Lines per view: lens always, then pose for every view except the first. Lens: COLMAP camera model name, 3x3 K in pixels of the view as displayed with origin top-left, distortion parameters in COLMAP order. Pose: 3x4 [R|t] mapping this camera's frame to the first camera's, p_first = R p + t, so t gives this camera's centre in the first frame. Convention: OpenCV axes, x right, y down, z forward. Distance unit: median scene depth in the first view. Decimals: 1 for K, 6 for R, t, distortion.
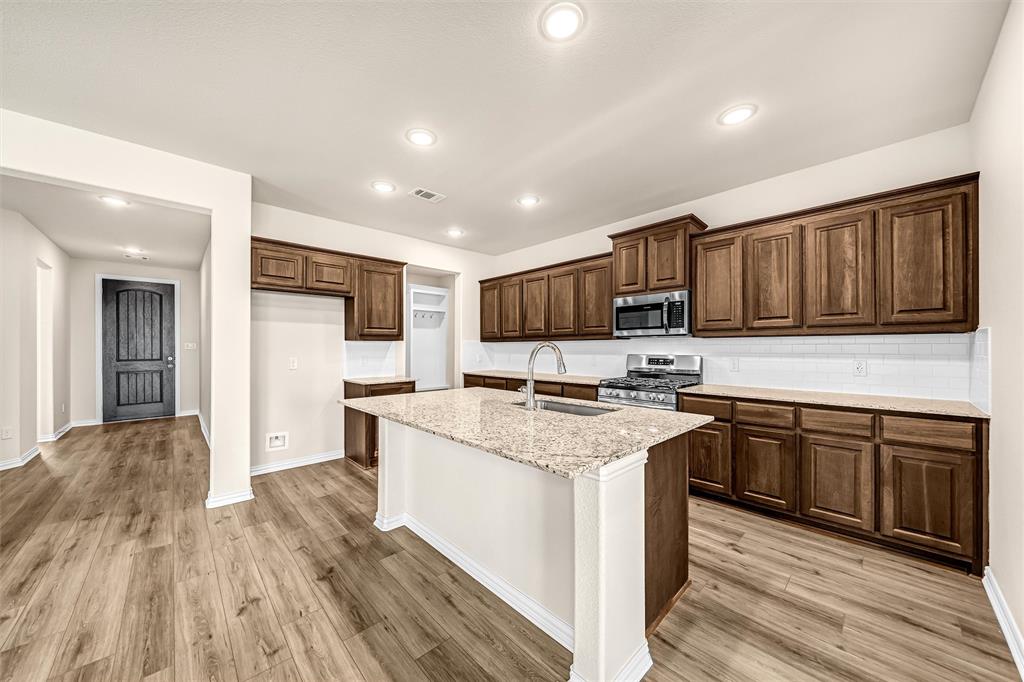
lens RADIAL K [[356.5, 0, 507.0], [0, 356.5, 345.4], [0, 0, 1]] dist [-0.001594, -0.000150]
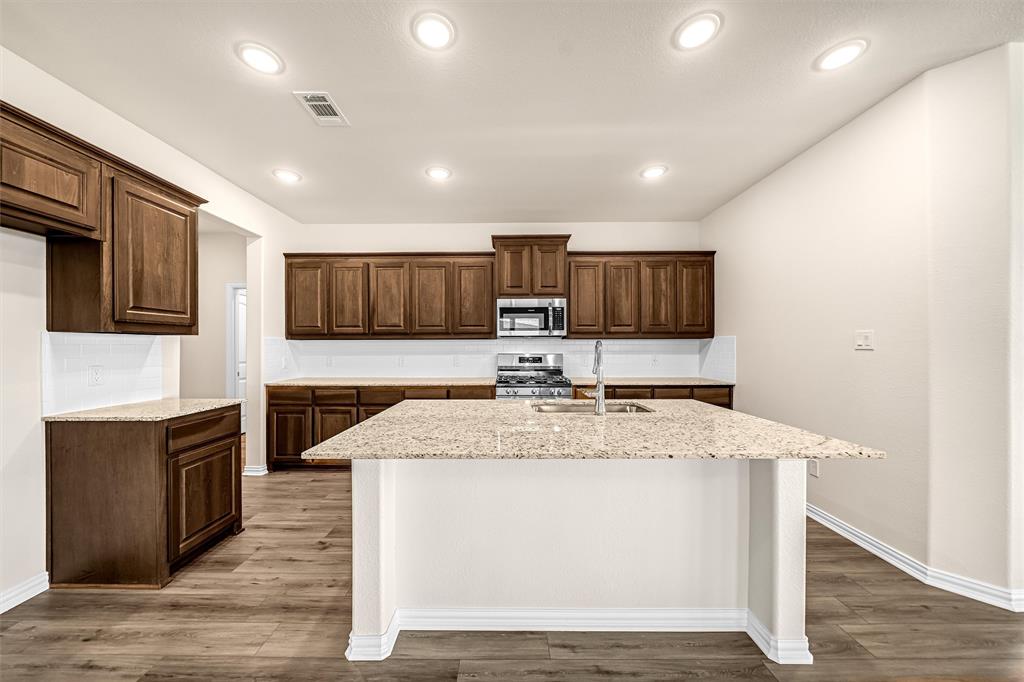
lens RADIAL K [[350.7, 0, 497.1], [0, 350.7, 347.4], [0, 0, 1]] dist [0.000349, -0.000015]
pose [[0.695552, -0.000944, 0.718475, -0.538982], [-0.004187, 0.999977, 0.005367, 0.001721], [-0.718463, -0.006742, 0.695532, 0.394132]]
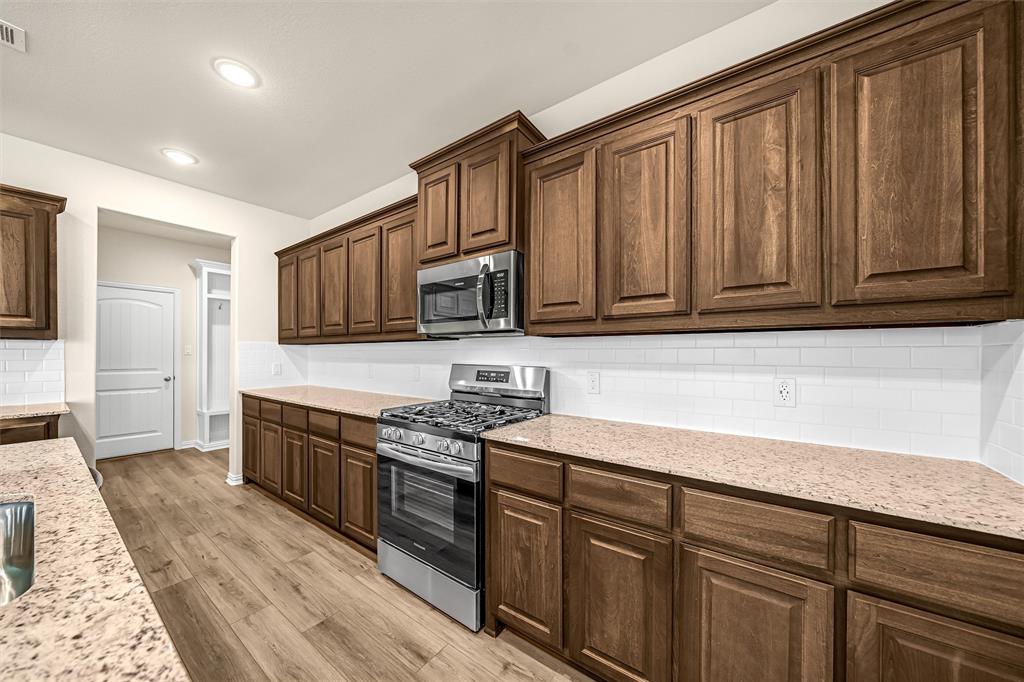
lens RADIAL K [[353.1, 0, 510.6], [0, 353.1, 353.2], [0, 0, 1]] dist [-0.001670, -0.000068]
pose [[0.982785, 0.003393, 0.184721, 0.442230], [-0.004407, 0.999977, 0.005080, 0.003475], [-0.184700, -0.005807, 0.982778, 0.503579]]
